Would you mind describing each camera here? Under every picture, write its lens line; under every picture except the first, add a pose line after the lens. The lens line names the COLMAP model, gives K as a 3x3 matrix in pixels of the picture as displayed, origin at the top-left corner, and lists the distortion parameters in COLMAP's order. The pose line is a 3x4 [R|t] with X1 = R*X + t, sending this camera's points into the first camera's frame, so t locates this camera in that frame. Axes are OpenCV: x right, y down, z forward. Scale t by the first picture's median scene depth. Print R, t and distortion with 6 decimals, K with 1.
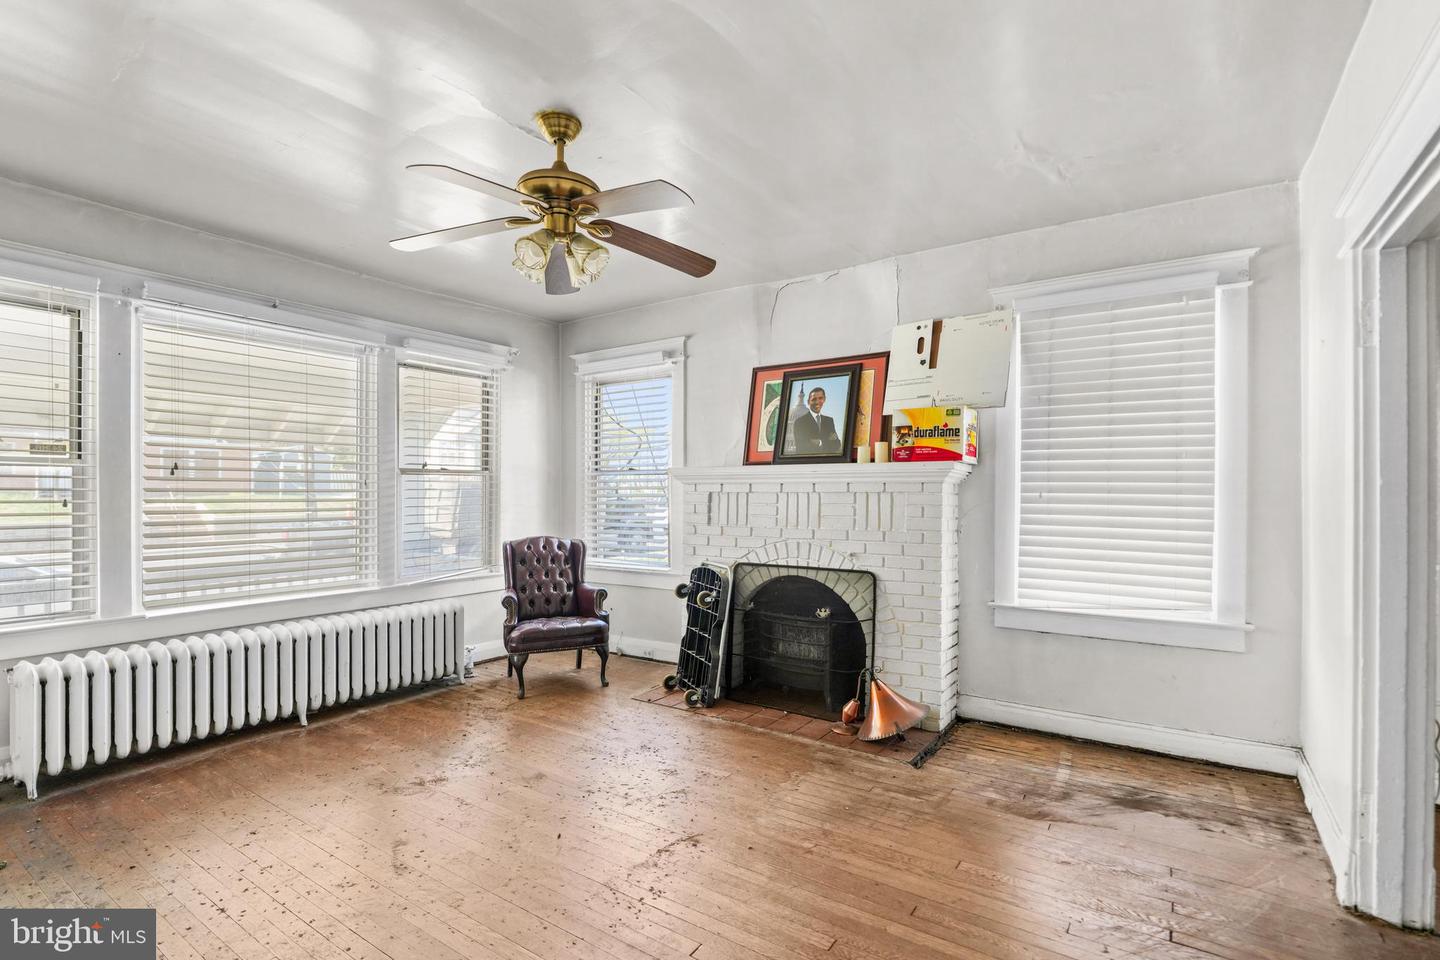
lens RADIAL K [[680.6, 0, 726.6], [0, 680.6, 481.0], [0, 0, 1]] dist [-0.077296, 0.032079]
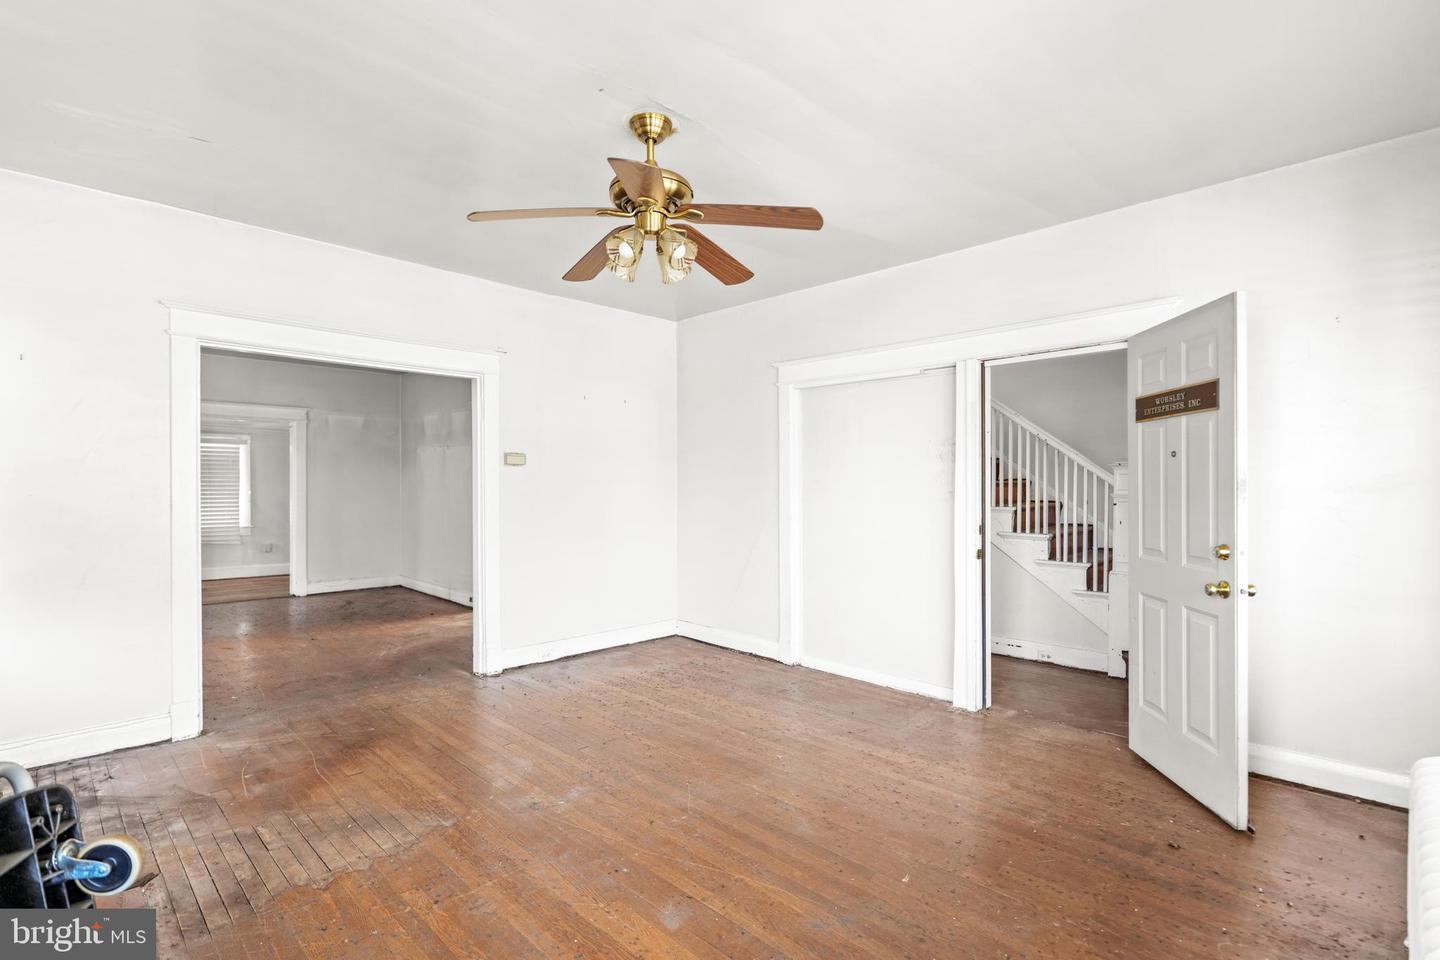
lens RADIAL K [[680.6, 0, 726.6], [0, 680.6, 481.0], [0, 0, 1]] dist [-0.077296, 0.032079]
pose [[-0.981740, -0.000921, 0.190227, -0.440531], [-0.002206, 0.999976, -0.006543, 0.019042], [-0.190216, -0.006844, -0.981718, 1.581835]]
